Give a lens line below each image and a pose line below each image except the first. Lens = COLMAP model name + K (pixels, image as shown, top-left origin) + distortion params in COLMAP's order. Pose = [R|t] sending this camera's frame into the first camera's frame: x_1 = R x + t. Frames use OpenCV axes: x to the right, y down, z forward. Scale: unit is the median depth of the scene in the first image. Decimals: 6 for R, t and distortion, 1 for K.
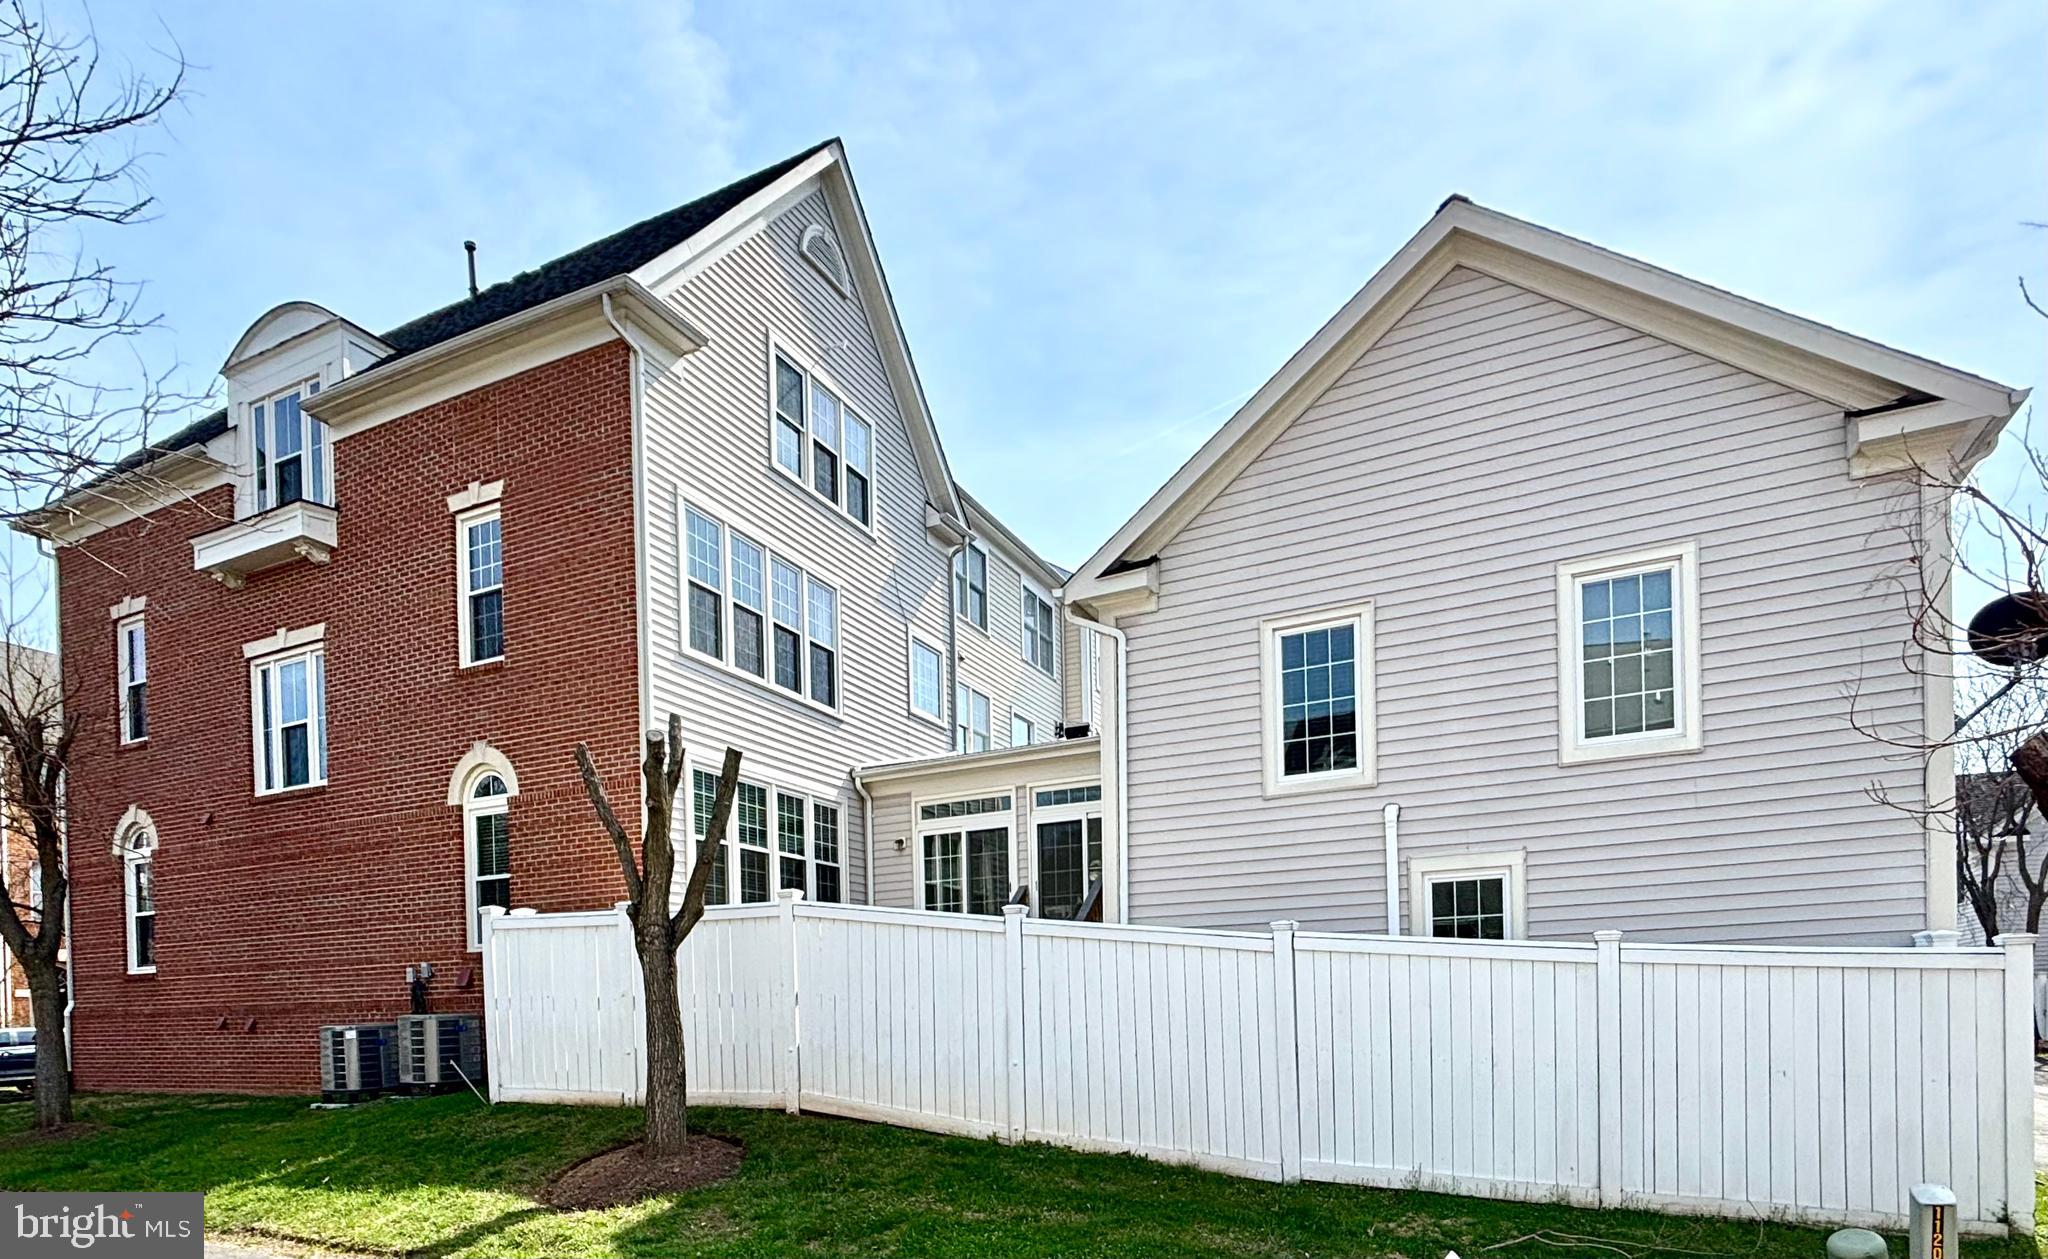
lens RADIAL K [[1221.0, 0, 1024.5], [0, 1221.0, 777.9], [0, 0, 1]] dist [0.005226, -0.018421]
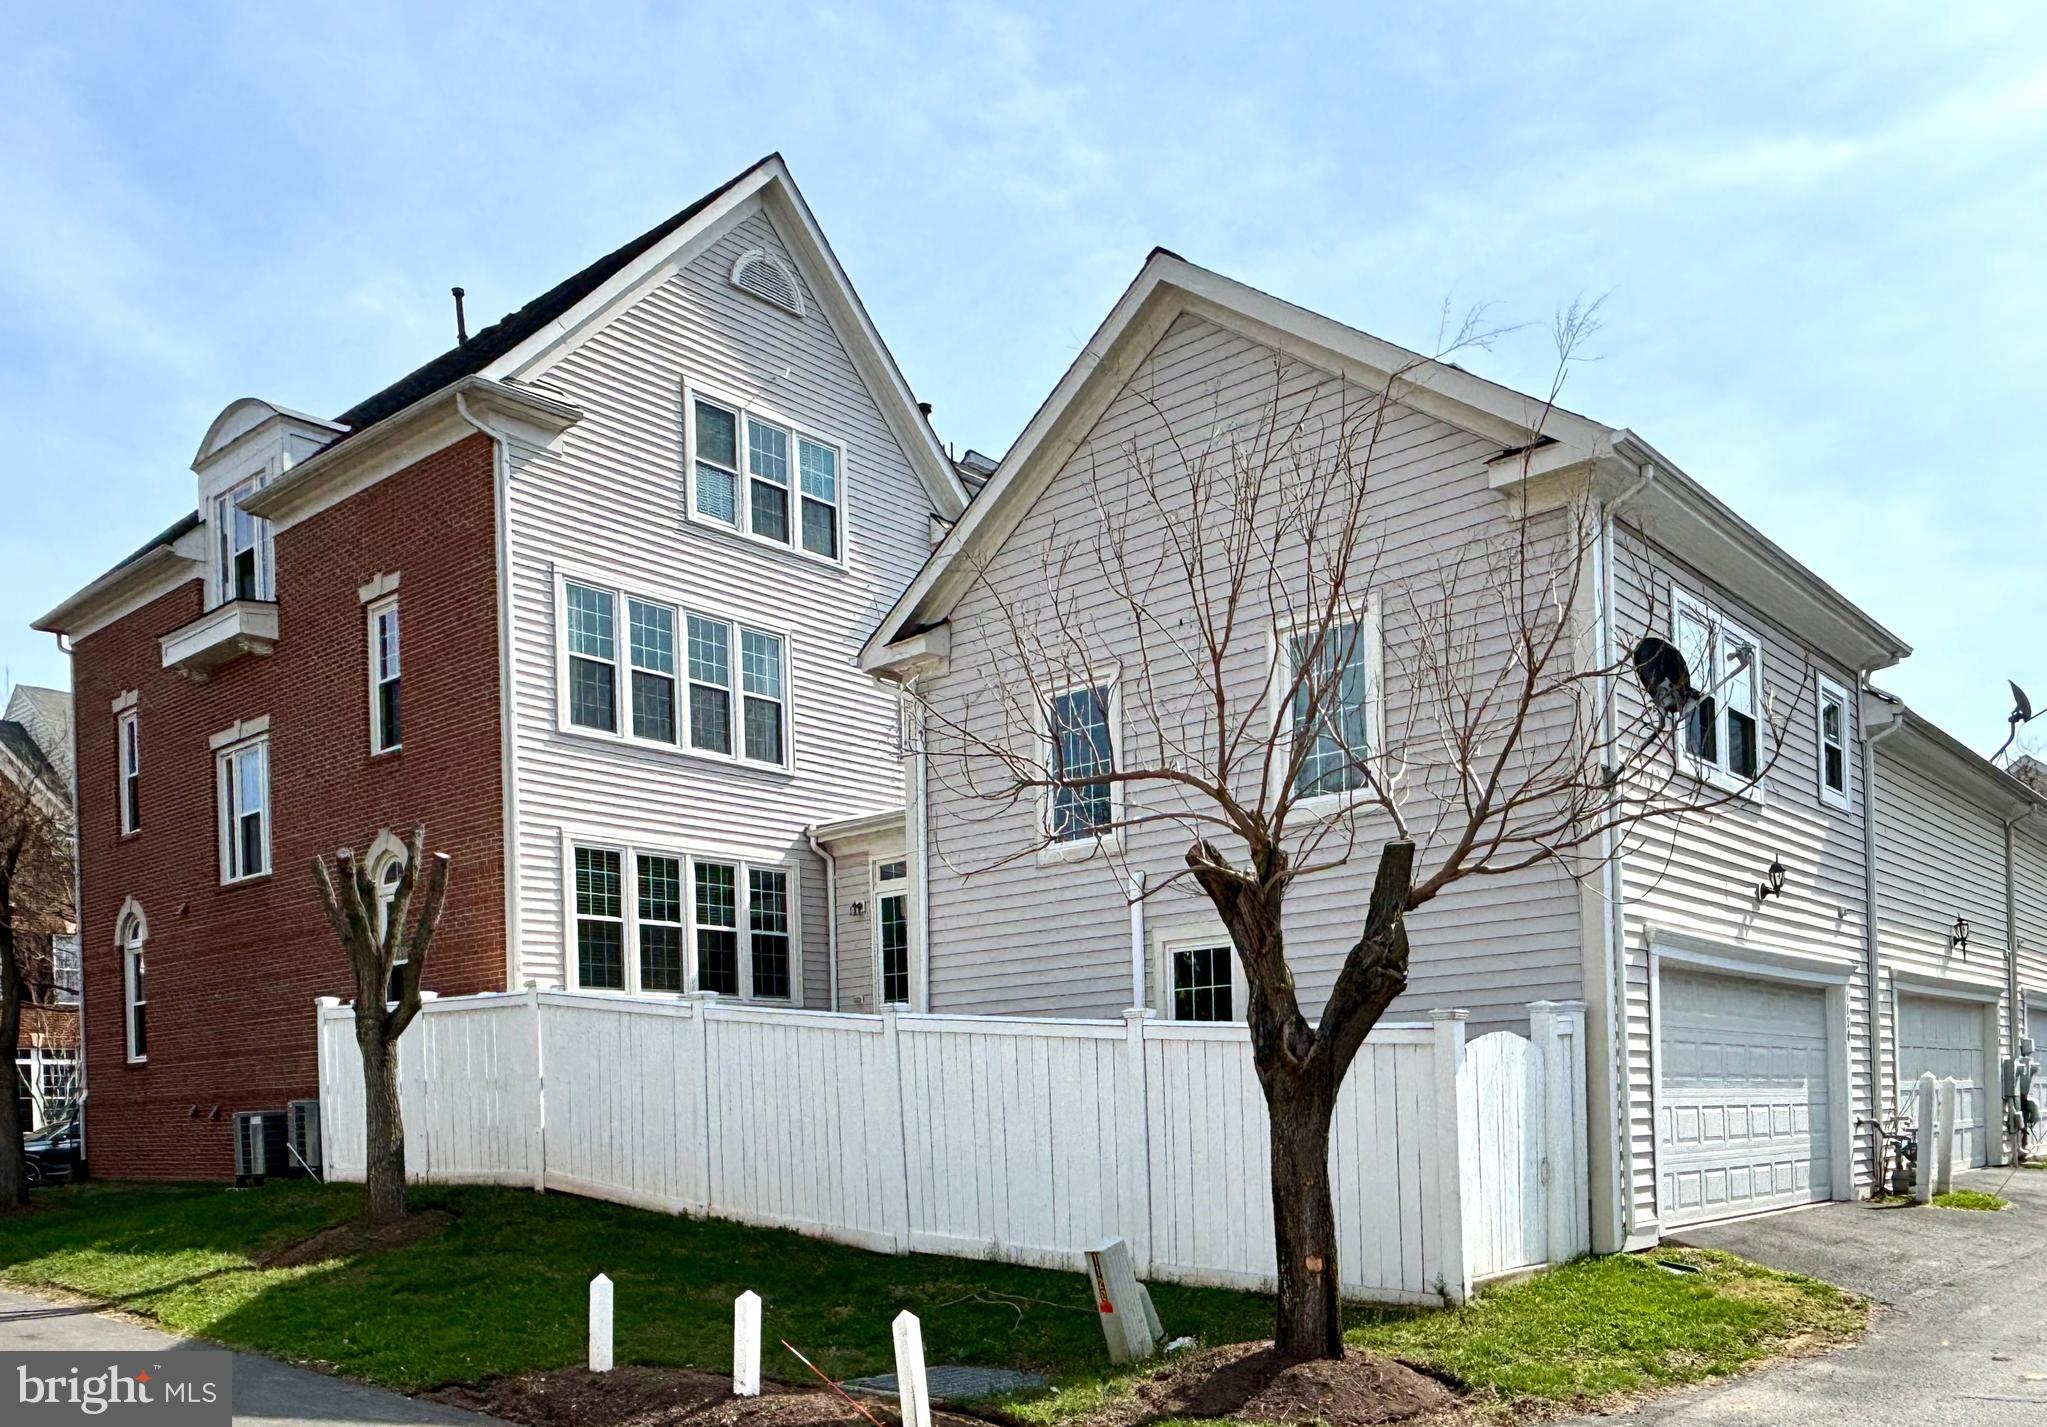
lens RADIAL K [[1589.7, 0, 1023.5], [0, 1589.7, 713.5], [0, 0, 1]] dist [0.005278, -0.000219]
pose [[0.976106, -0.058888, -0.209162, 0.318918], [0.049402, 0.997512, -0.050295, -0.029191], [0.211603, 0.038760, 0.976587, -0.165621]]
